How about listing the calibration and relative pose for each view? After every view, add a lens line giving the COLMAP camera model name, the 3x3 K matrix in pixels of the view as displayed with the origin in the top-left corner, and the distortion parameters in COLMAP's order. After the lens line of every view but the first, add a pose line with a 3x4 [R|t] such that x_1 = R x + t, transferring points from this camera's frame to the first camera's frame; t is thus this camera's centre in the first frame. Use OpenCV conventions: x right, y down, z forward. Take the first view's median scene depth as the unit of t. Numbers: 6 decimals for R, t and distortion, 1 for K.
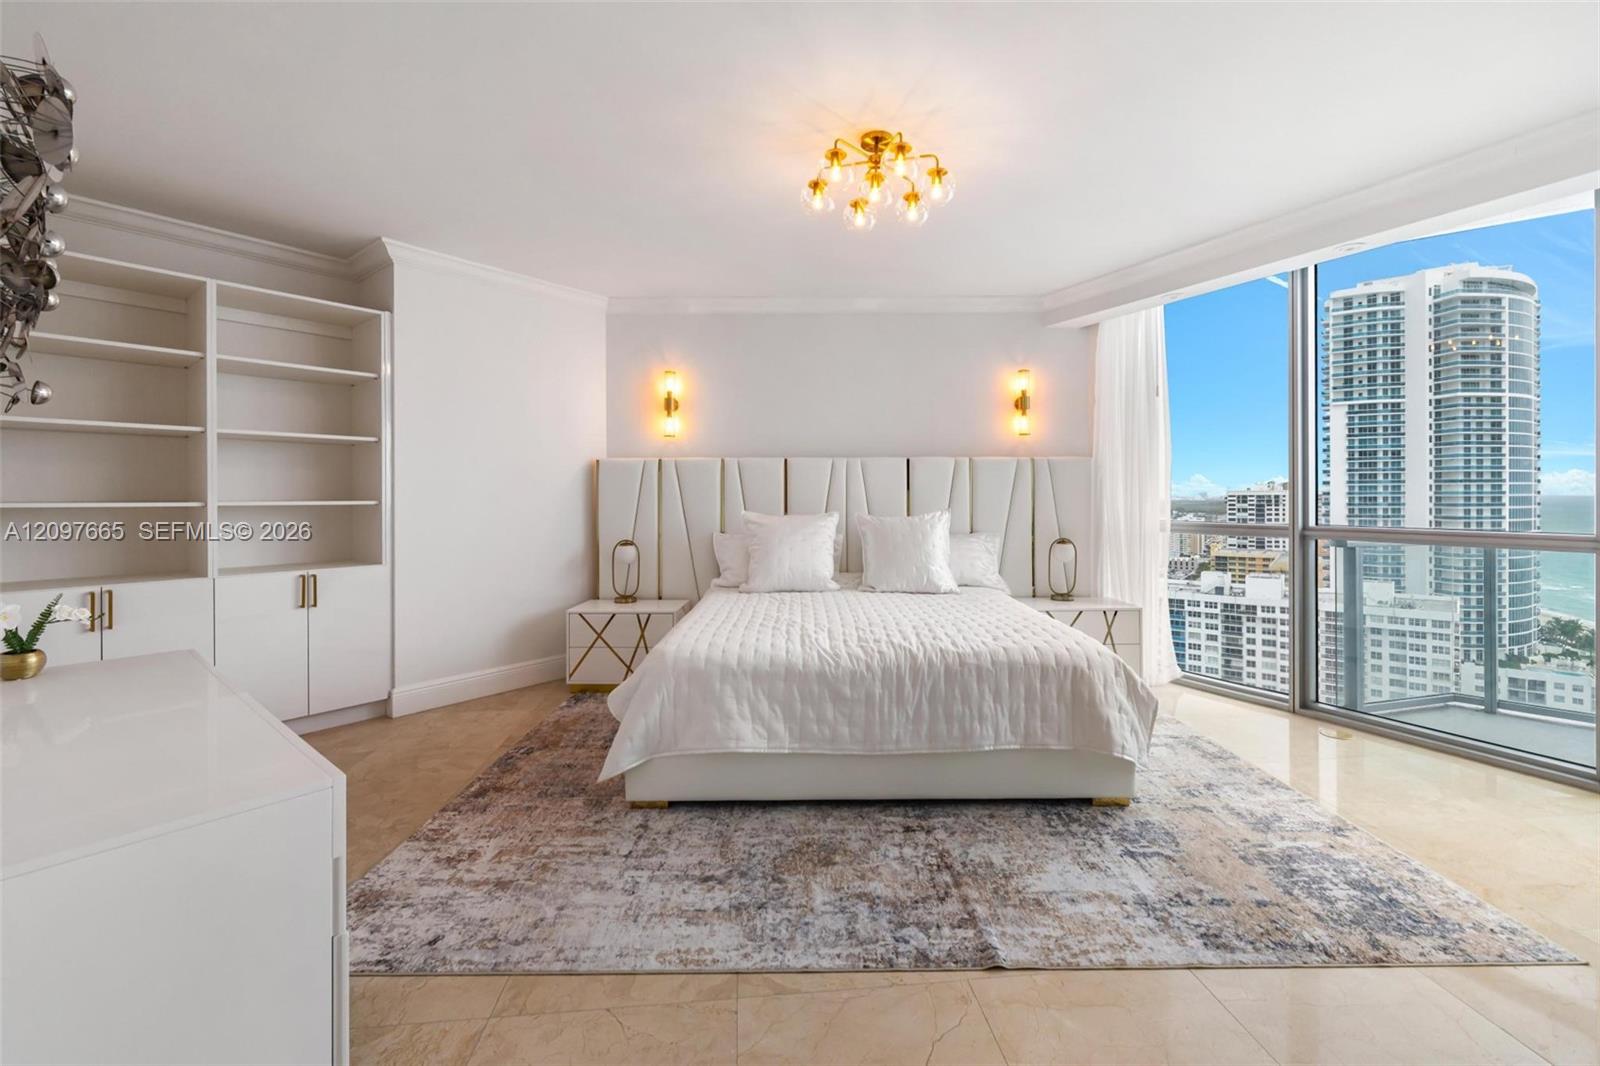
lens RADIAL K [[642.9, 0, 820.0], [0, 642.9, 494.7], [0, 0, 1]] dist [0.001956, 0.001341]
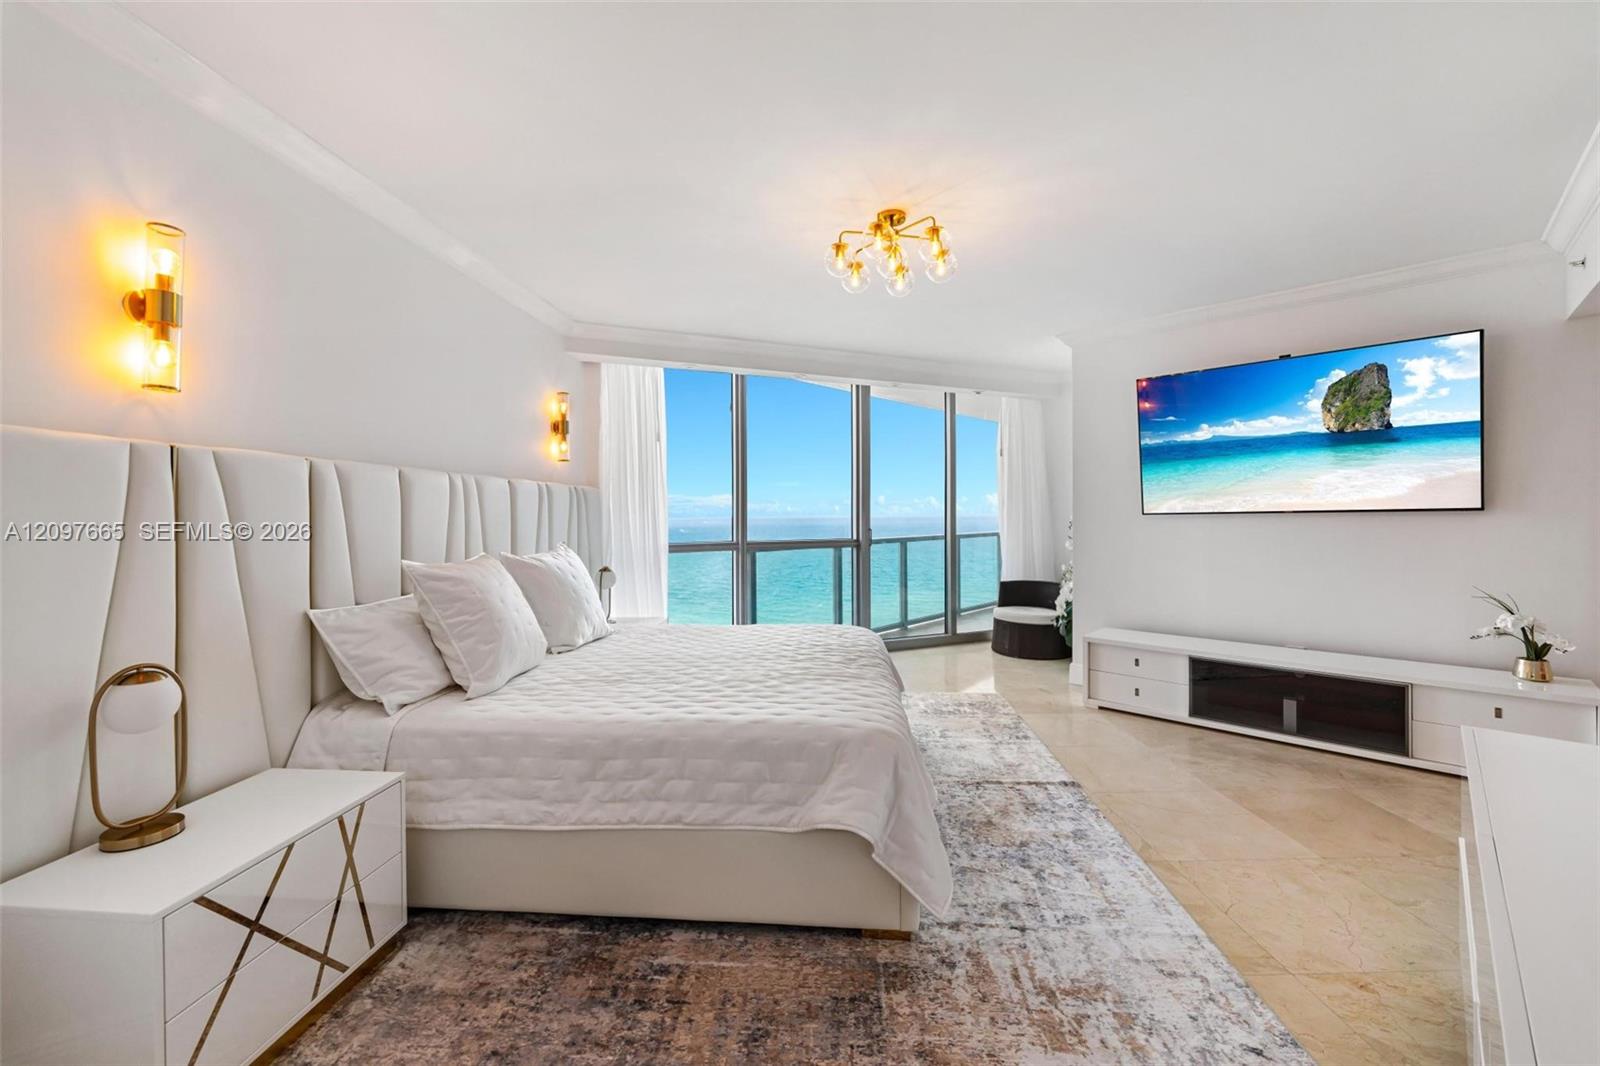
lens RADIAL K [[642.9, 0, 778.2], [0, 642.9, 528.5], [0, 0, 1]] dist [0.001956, 0.001341]
pose [[0.107997, -0.007062, 0.994126, -1.320367], [0.006072, 0.999961, 0.006444, -0.000058], [-0.994133, 0.005340, 0.108035, 1.342058]]
